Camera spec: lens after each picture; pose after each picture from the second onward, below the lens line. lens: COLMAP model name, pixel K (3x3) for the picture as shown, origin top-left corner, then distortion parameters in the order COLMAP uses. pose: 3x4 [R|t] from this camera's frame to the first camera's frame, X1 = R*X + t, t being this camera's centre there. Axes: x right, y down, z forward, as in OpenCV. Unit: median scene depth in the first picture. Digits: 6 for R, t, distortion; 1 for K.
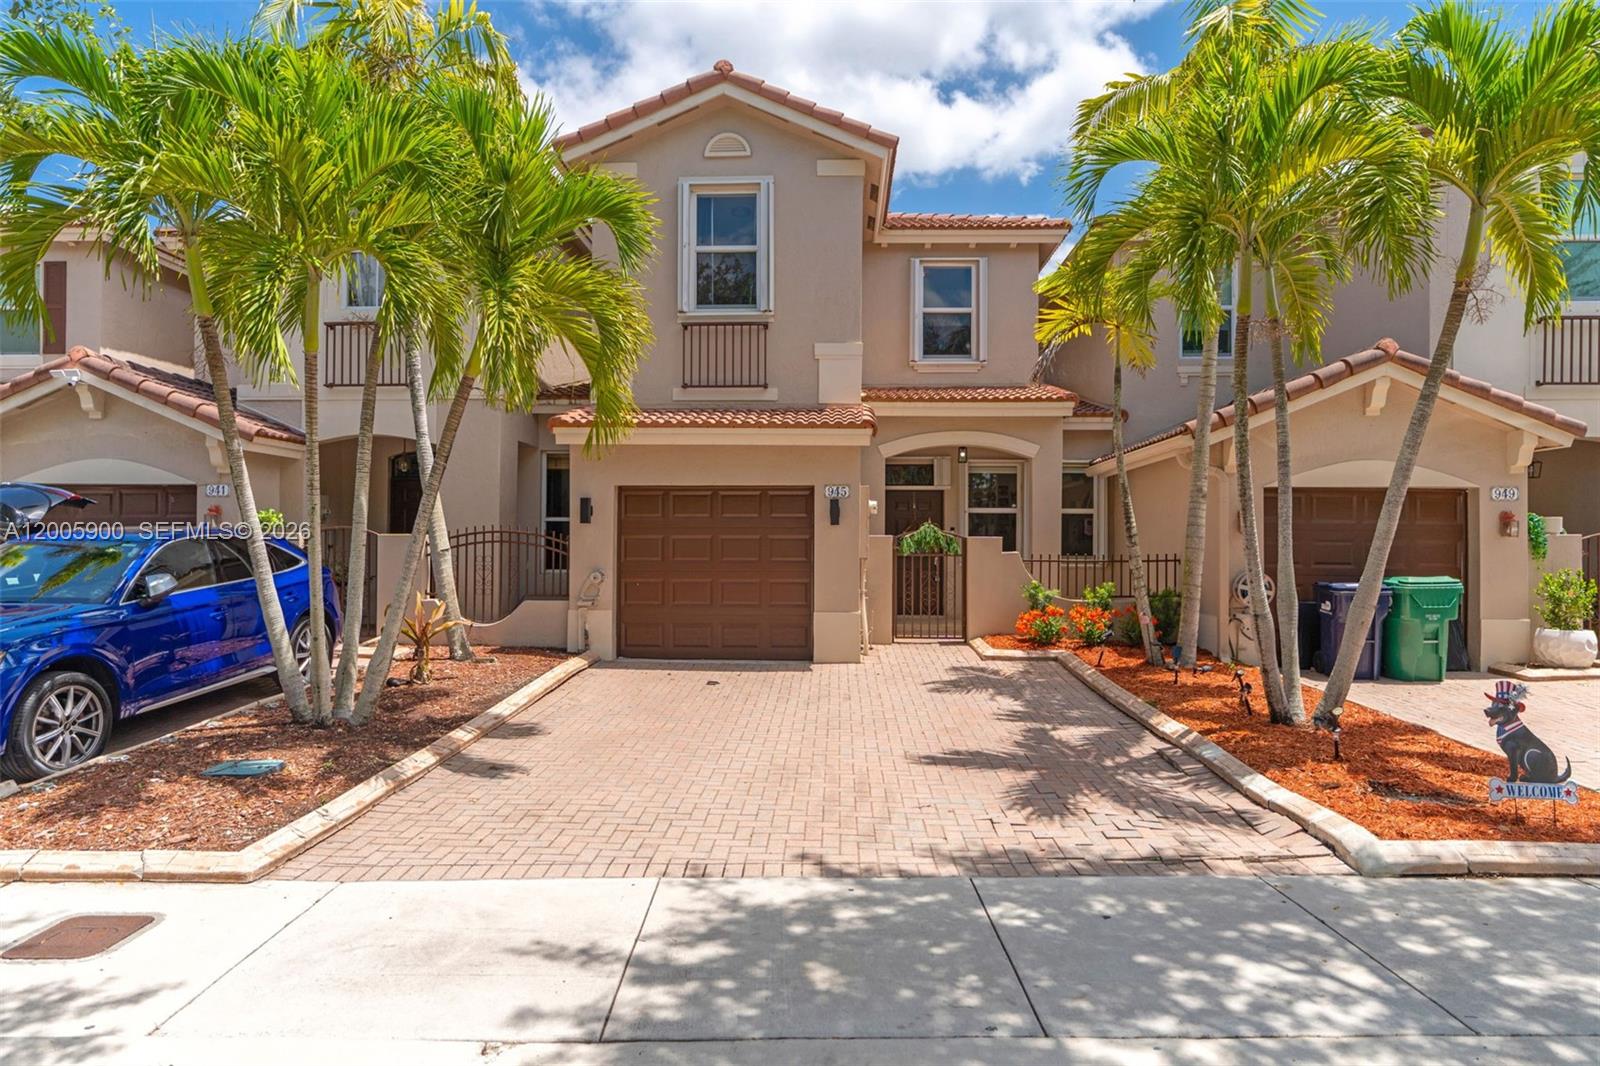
lens RADIAL K [[888.6, 0, 784.8], [0, 888.6, 532.6], [0, 0, 1]] dist [0.002143, 0.002336]
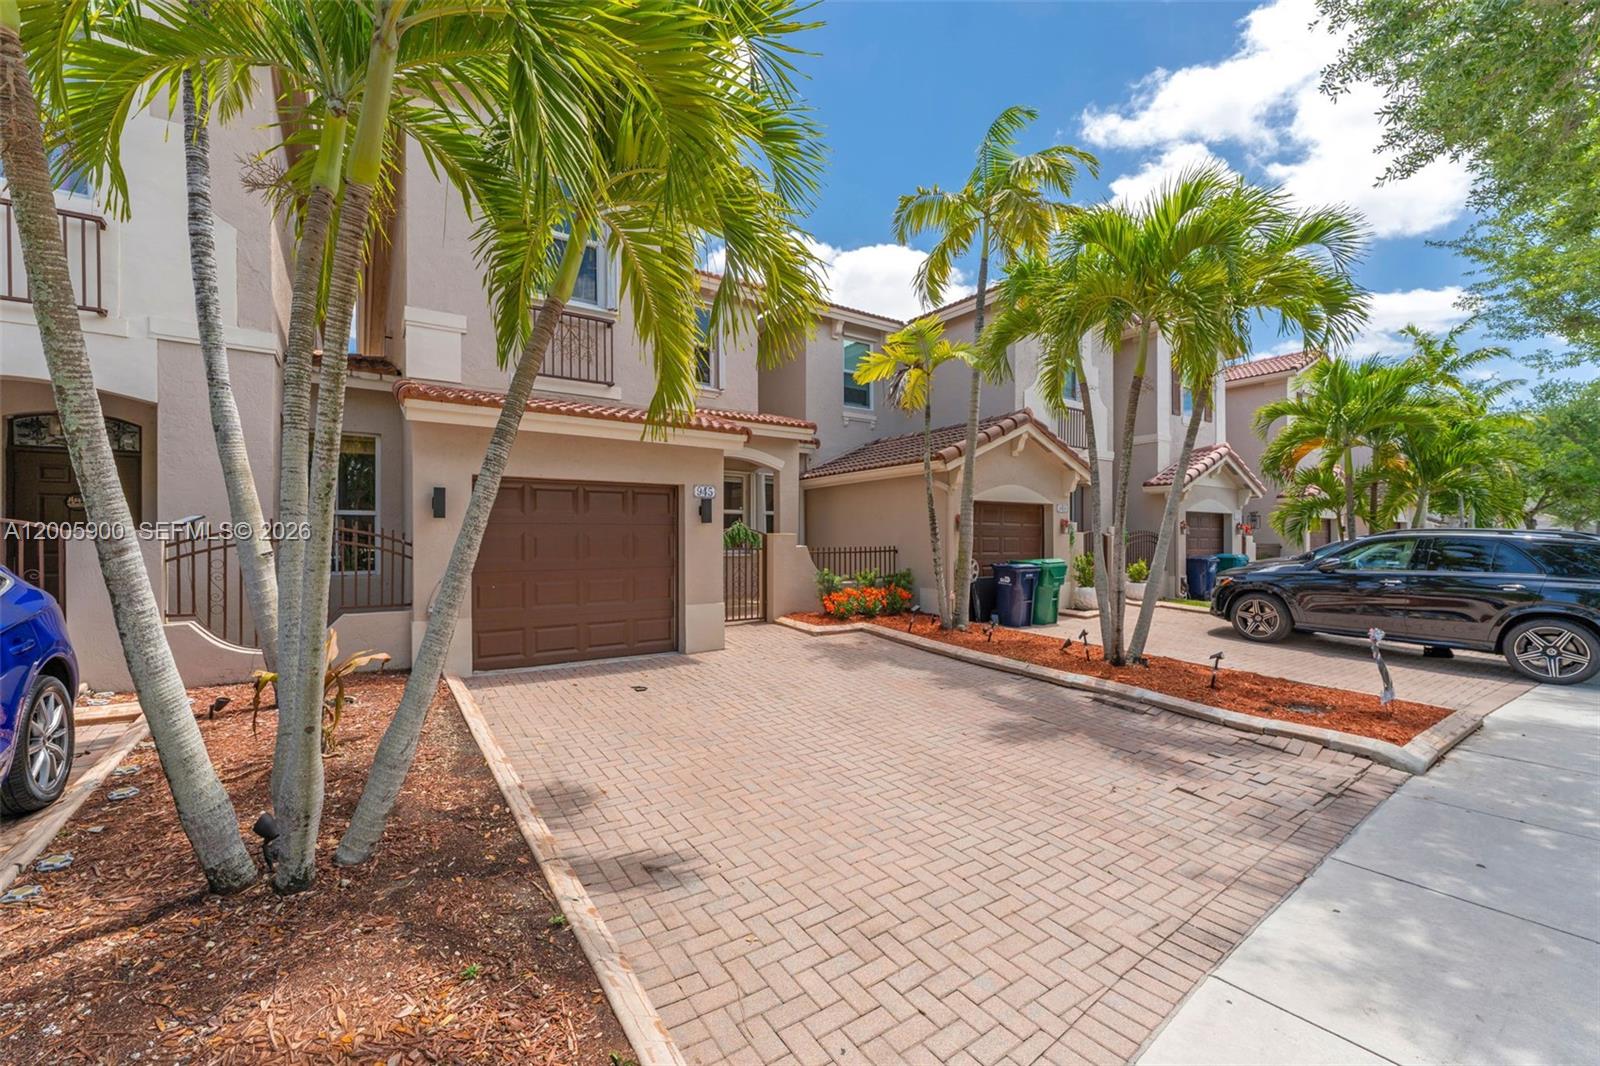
lens RADIAL K [[645.5, 0, 776.4], [0, 645.5, 534.9], [0, 0, 1]] dist [-0.000834, 0.000532]
pose [[0.805709, -0.001490, 0.592310, -0.343096], [-0.006108, 0.999923, 0.010824, -0.003148], [-0.592280, -0.012339, 0.805638, 0.331863]]
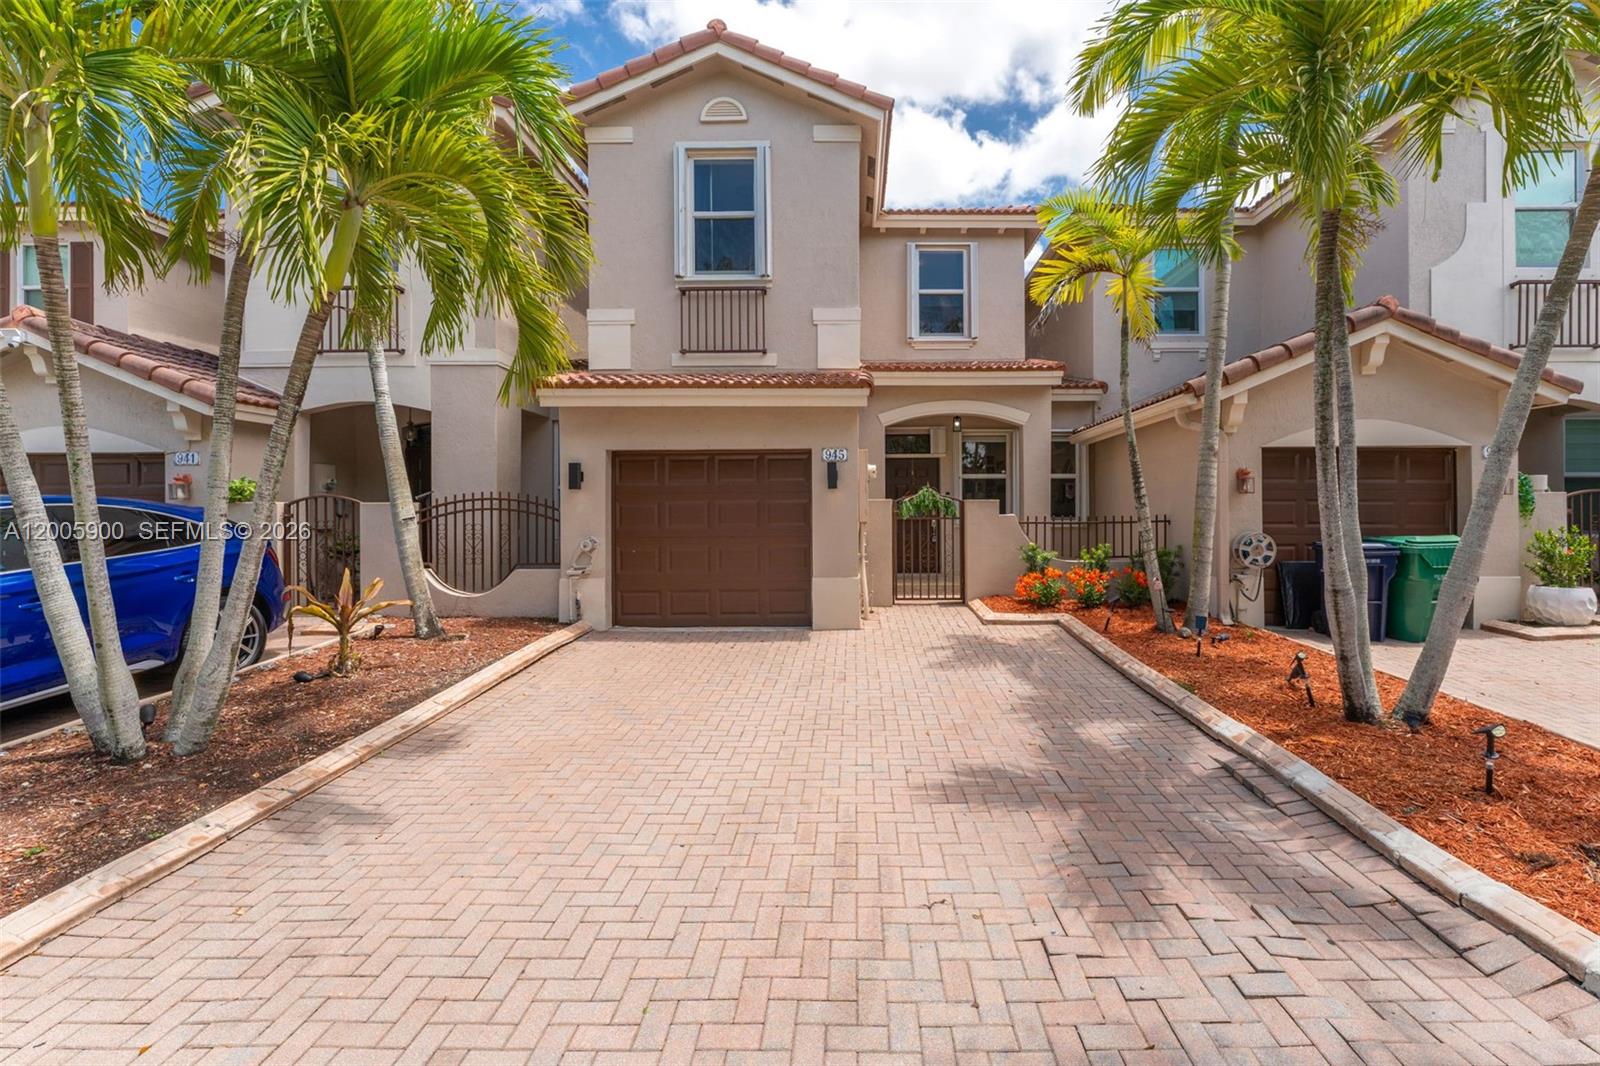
lens RADIAL K [[665.4, 0, 843.2], [0, 665.4, 507.7], [0, 0, 1]] dist [0.000043, -0.000048]
pose [[0.999016, -0.009814, 0.043246, 0.037209], [0.009322, 0.999890, 0.011576, 0.003915], [-0.043355, -0.011161, 0.998997, 0.275446]]
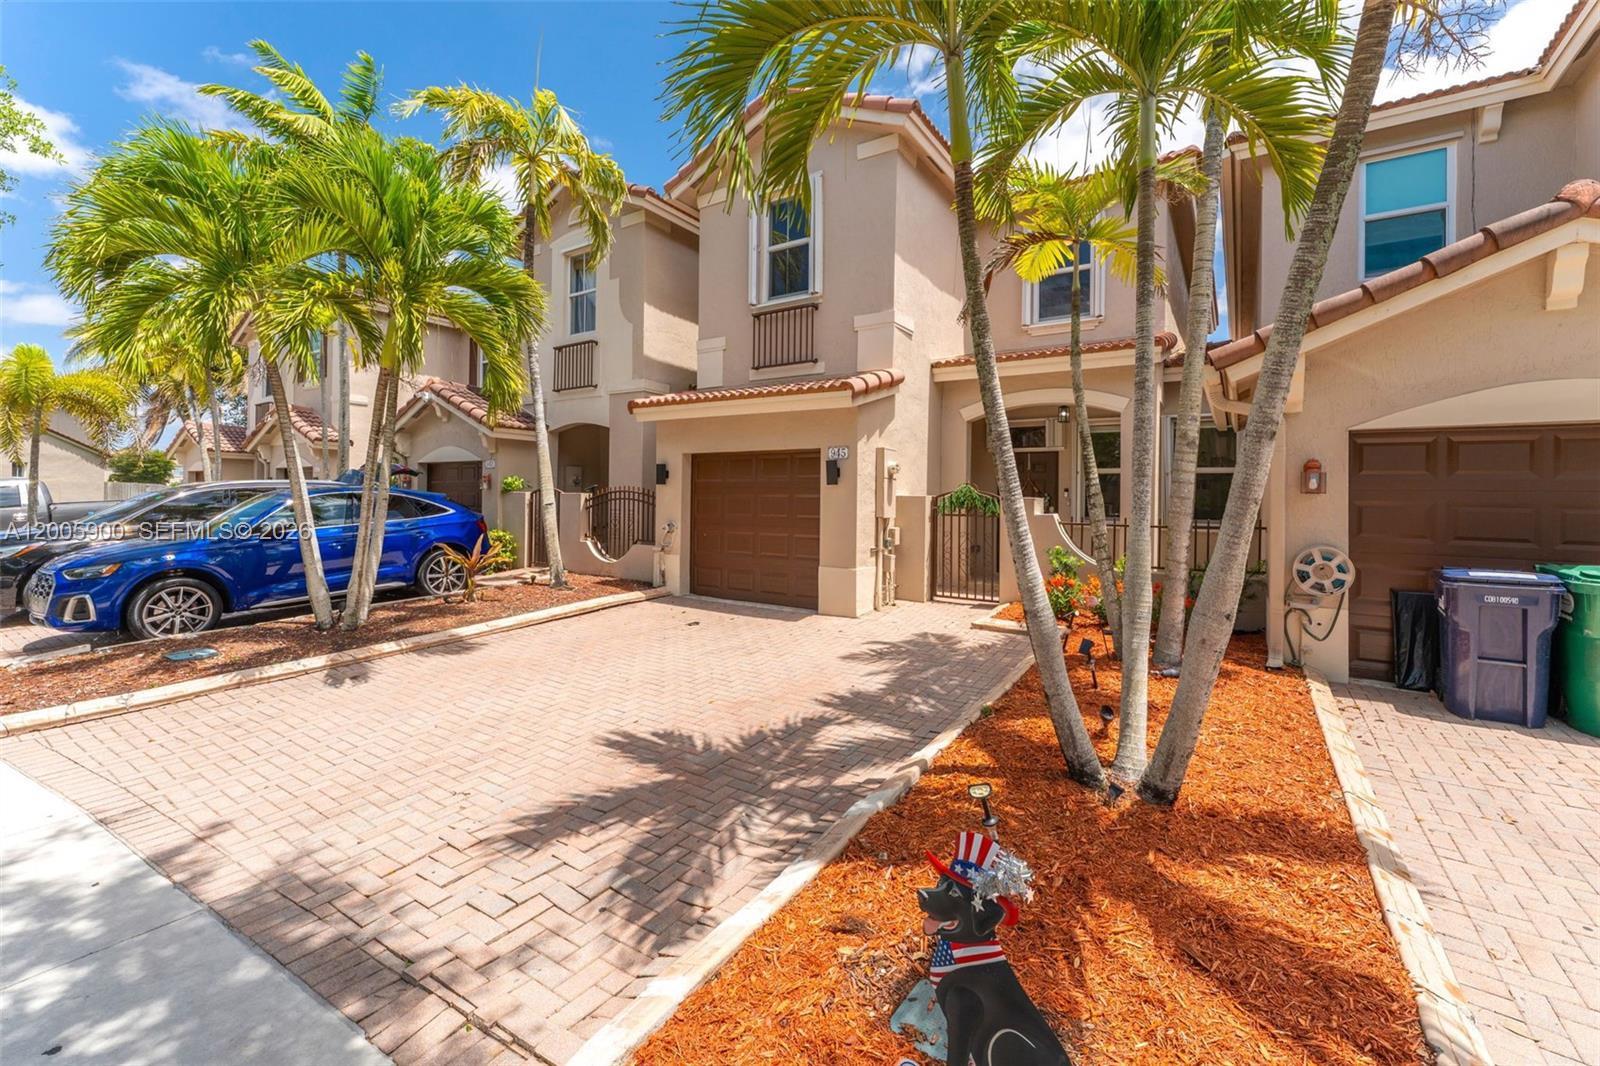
lens RADIAL K [[645.5, 0, 803.5], [0, 645.5, 496.0], [0, 0, 1]] dist [-0.000834, 0.000532]
pose [[0.867072, 0.004622, -0.498161, 0.418068], [-0.004106, 0.999989, 0.002132, 0.003323], [0.498166, 0.000196, 0.867082, 0.328111]]
